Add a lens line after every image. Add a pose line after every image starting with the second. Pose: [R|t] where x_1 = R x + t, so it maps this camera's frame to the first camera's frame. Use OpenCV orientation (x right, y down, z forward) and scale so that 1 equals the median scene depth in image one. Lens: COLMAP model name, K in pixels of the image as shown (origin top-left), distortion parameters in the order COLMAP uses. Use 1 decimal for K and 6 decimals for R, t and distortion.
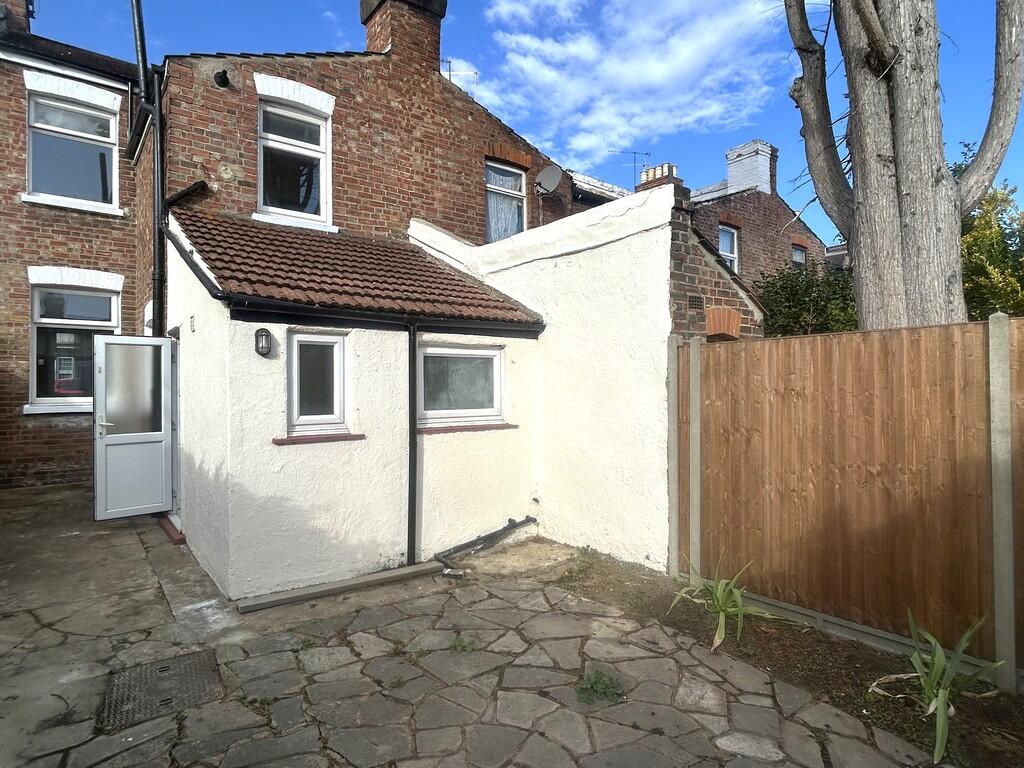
lens RADIAL K [[585.3, 0, 509.9], [0, 585.3, 386.7], [0, 0, 1]] dist [-0.002888, 0.001203]
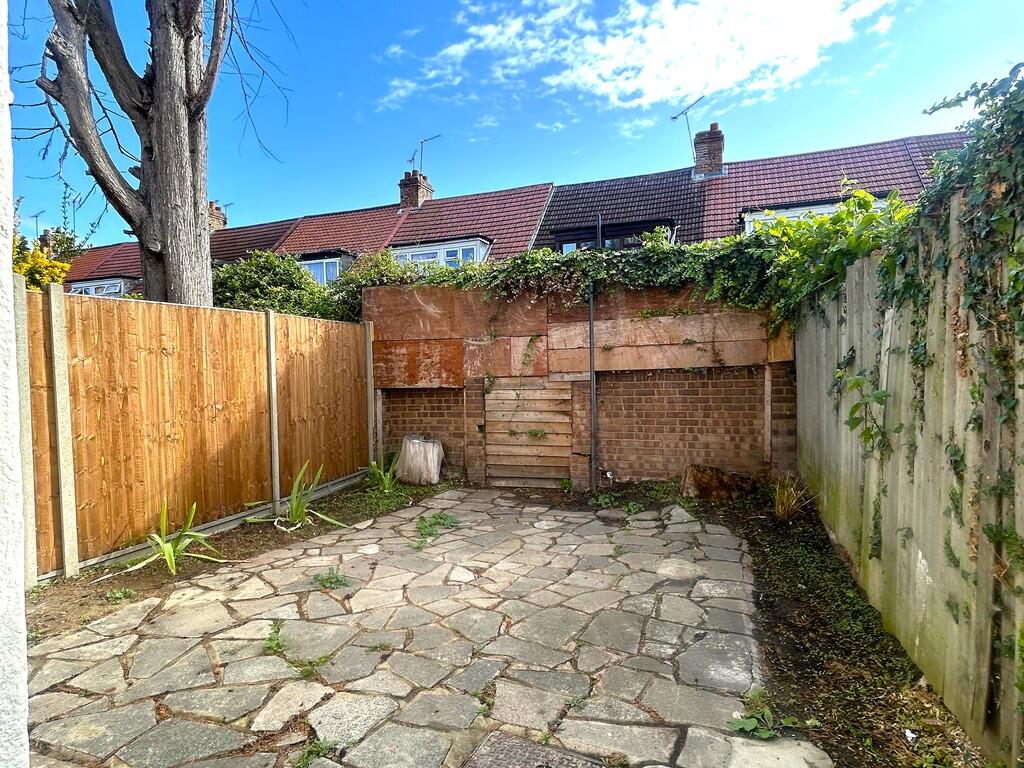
lens RADIAL K [[585.3, 0, 509.9], [0, 585.3, 386.7], [0, 0, 1]] dist [-0.002888, 0.001203]
pose [[-0.535001, -0.008761, 0.844806, -0.932388], [0.023451, 0.999407, 0.025215, 0.072373], [-0.844526, 0.033302, -0.534478, 1.138879]]
